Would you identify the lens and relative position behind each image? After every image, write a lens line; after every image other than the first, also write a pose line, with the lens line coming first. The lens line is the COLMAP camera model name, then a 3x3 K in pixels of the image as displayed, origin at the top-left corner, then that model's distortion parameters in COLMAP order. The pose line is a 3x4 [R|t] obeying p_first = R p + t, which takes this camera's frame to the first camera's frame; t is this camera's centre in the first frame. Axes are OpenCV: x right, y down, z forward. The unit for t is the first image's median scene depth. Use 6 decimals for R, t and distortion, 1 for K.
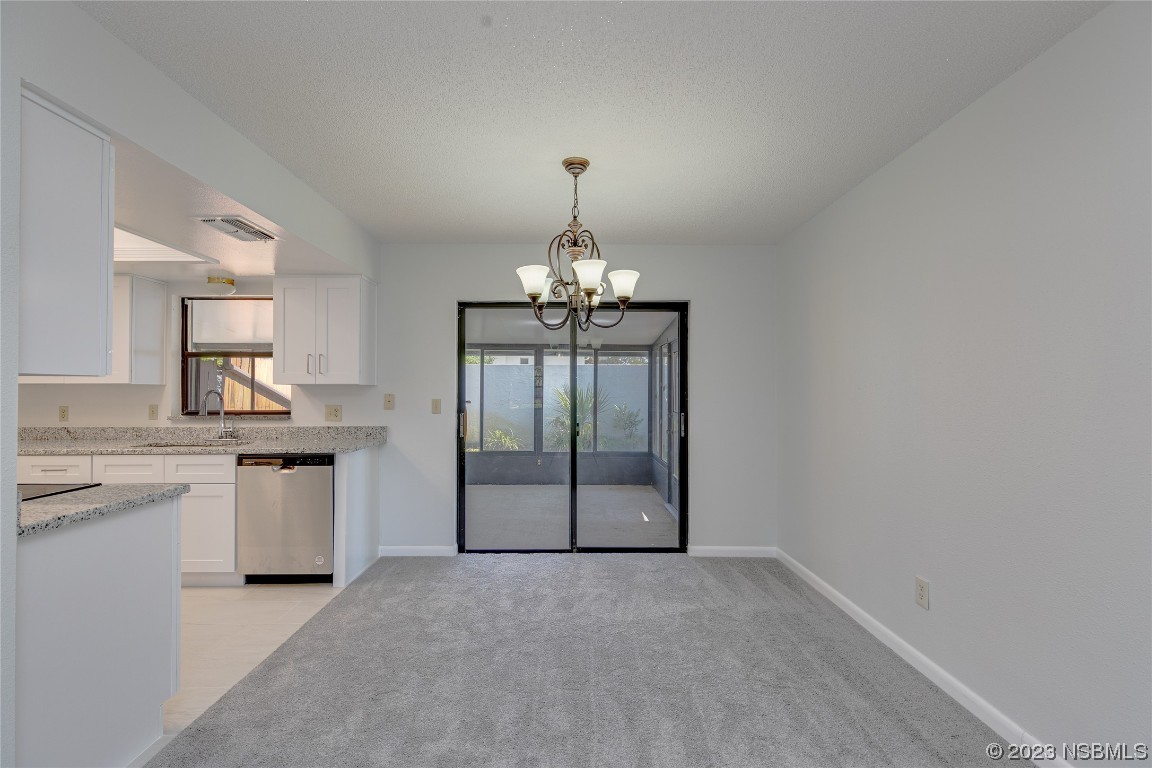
lens RADIAL K [[519.0, 0, 571.6], [0, 519.0, 389.8], [0, 0, 1]] dist [0.004266, -0.000220]
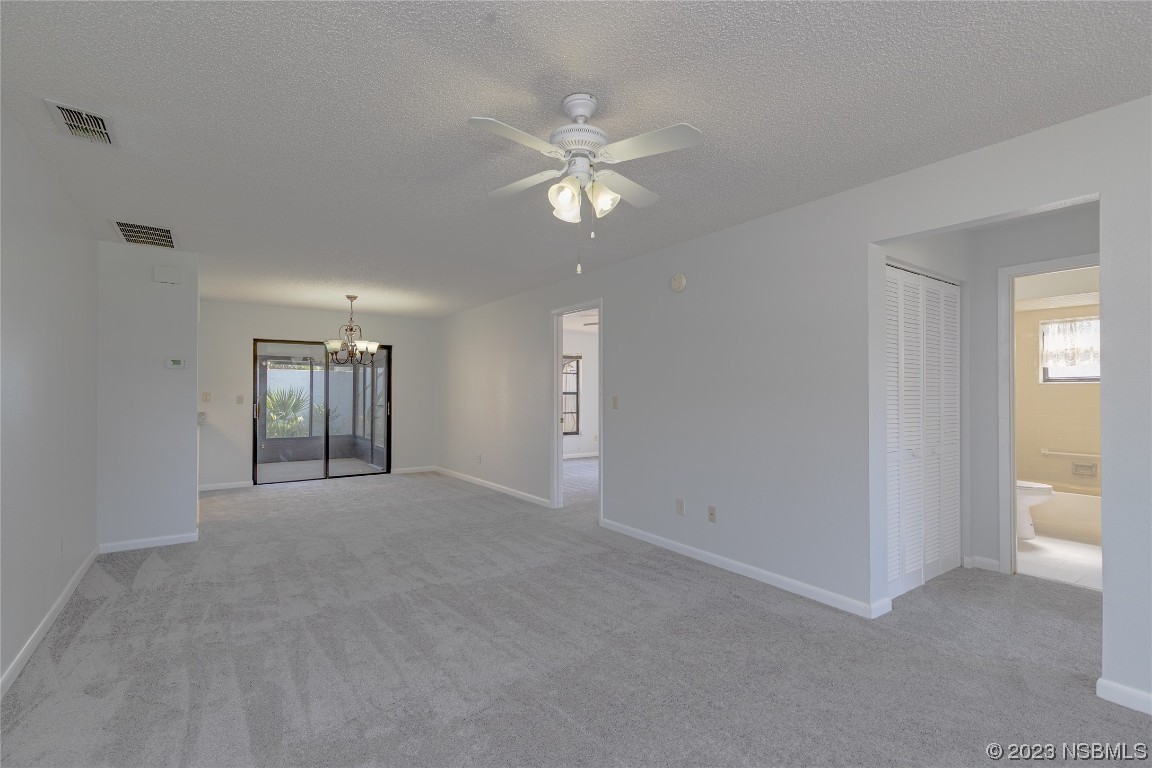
lens RADIAL K [[519.0, 0, 576.6], [0, 519.0, 389.2], [0, 0, 1]] dist [0.004266, -0.000220]
pose [[0.816445, 0.003870, 0.577411, -0.337343], [-0.000313, 0.999980, -0.006260, 0.007325], [-0.577424, 0.004931, 0.816430, -1.003154]]
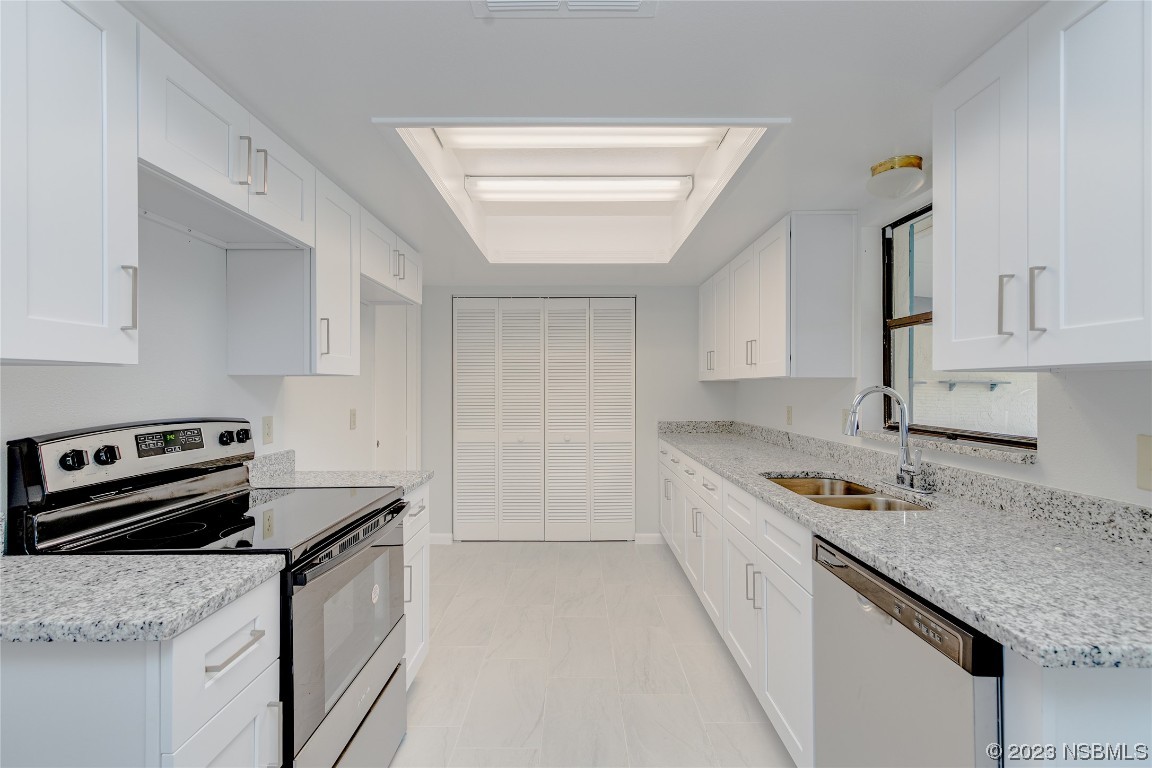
lens RADIAL K [[519.0, 0, 583.5], [0, 519.0, 385.3], [0, 0, 1]] dist [0.004266, -0.000220]
pose [[0.019578, -0.005157, -0.999795, -0.172988], [0.001956, 0.999985, -0.005120, 0.001858], [0.999806, -0.001856, 0.019588, 0.653368]]
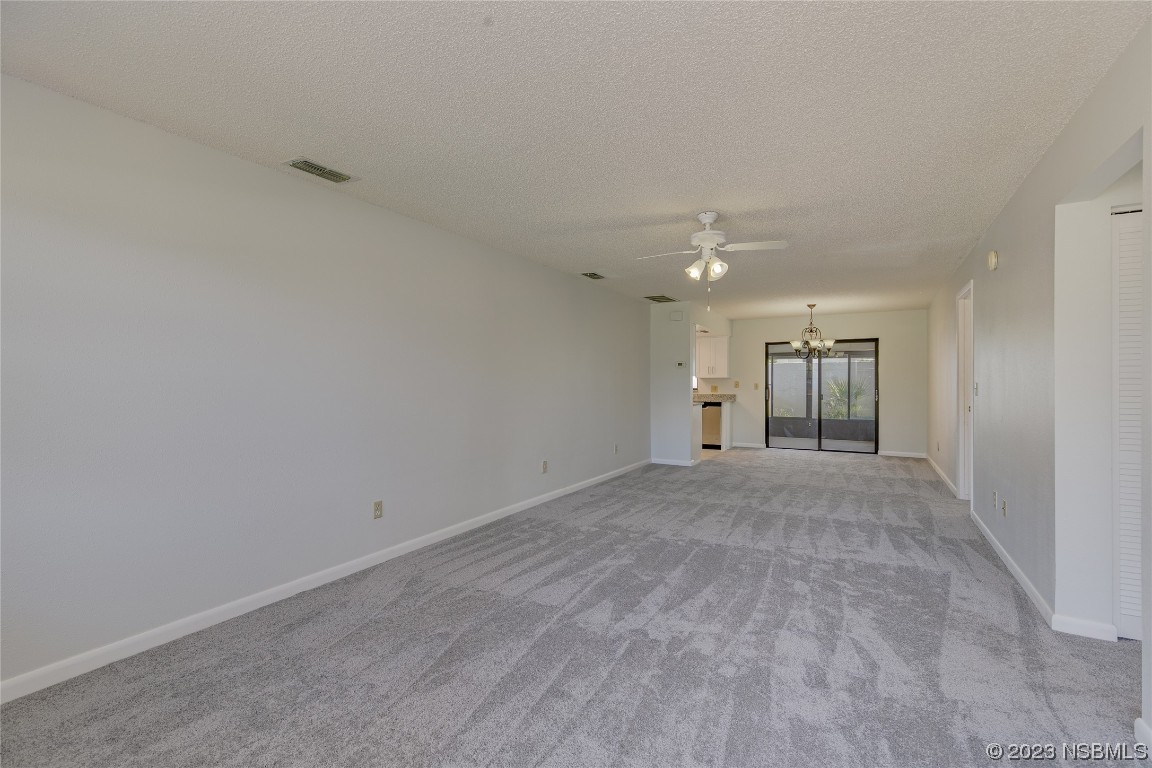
lens RADIAL K [[519.0, 0, 574.1], [0, 519.0, 385.0], [0, 0, 1]] dist [0.004266, -0.000220]
pose [[0.868754, -0.000826, -0.495244, 0.195301], [0.003343, 0.999986, 0.004198, 0.011924], [0.495233, -0.005303, 0.868744, -1.485768]]
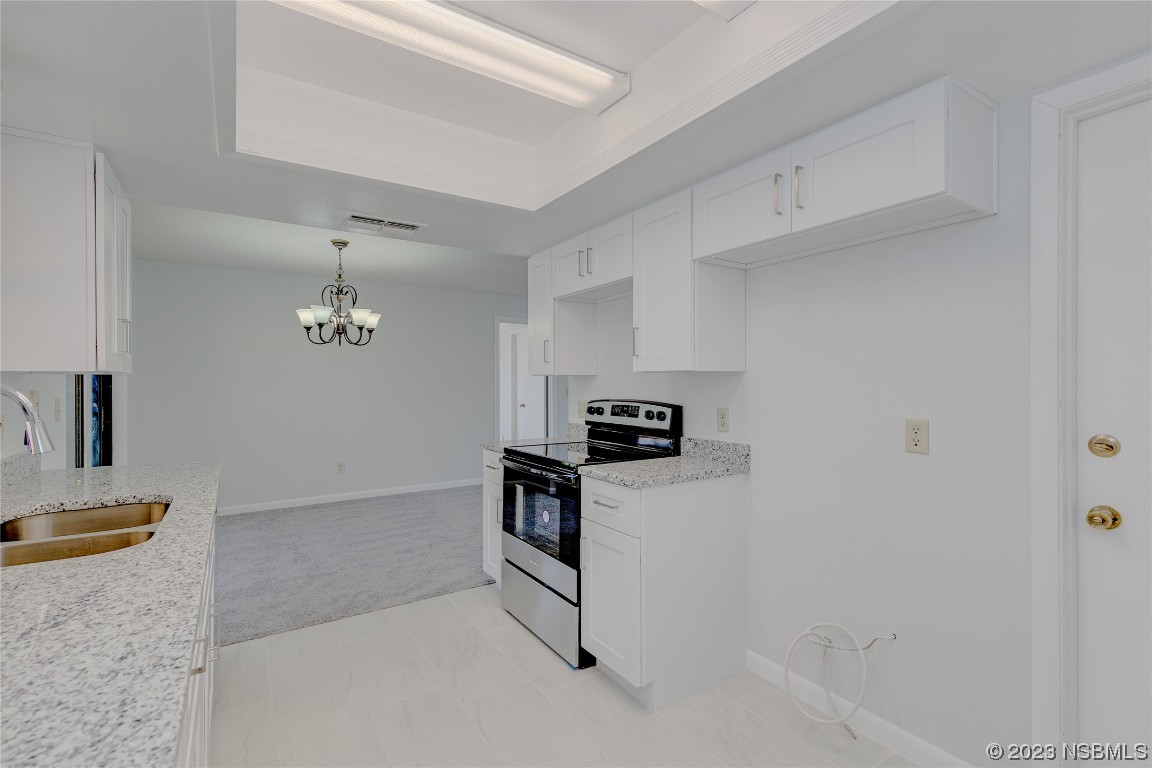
lens RADIAL K [[519.0, 0, 578.6], [0, 519.0, 386.6], [0, 0, 1]] dist [0.004266, -0.000220]
pose [[-0.546001, -0.003517, 0.837777, -1.106595], [-0.003448, 0.999992, 0.001951, 0.005288], [-0.837777, -0.001823, -0.546009, 0.804235]]
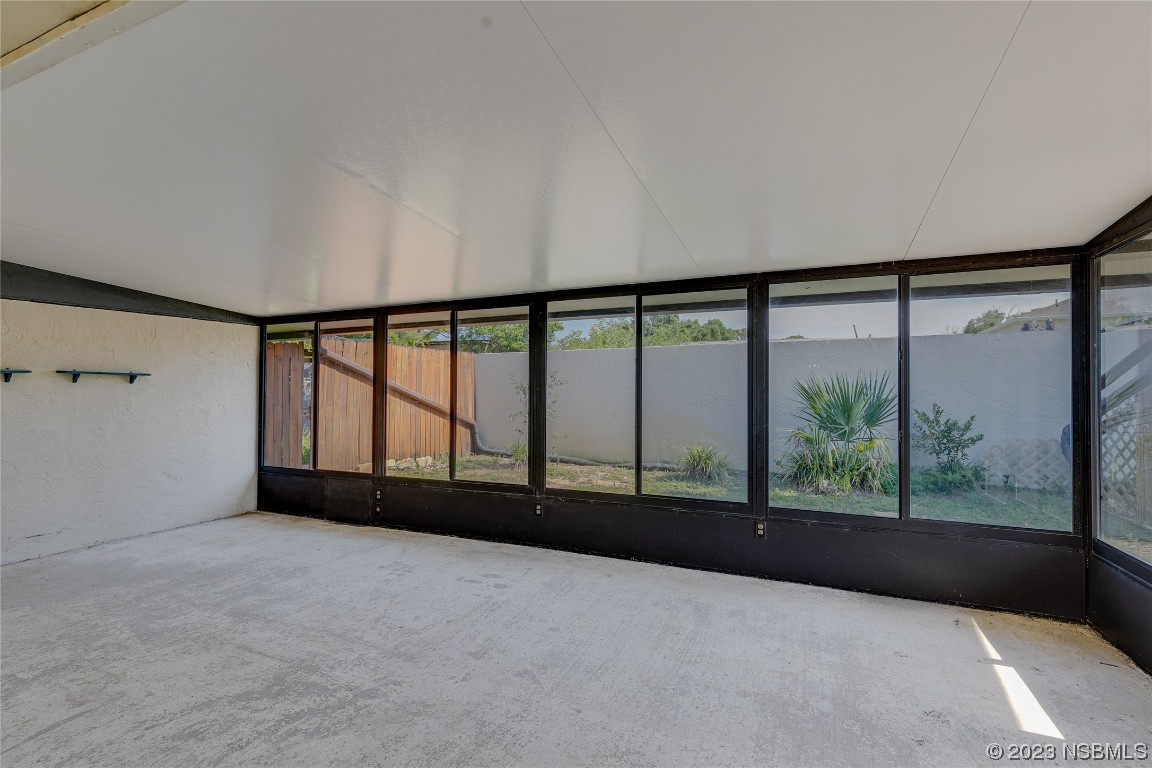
lens RADIAL K [[519.0, 0, 567.1], [0, 519.0, 389.4], [0, 0, 1]] dist [0.004266, -0.000220]
pose [[0.907411, -0.006274, -0.420198, -0.043901], [0.003753, 0.999970, -0.006827, 0.034964], [0.420228, 0.004618, 0.907407, 1.001897]]
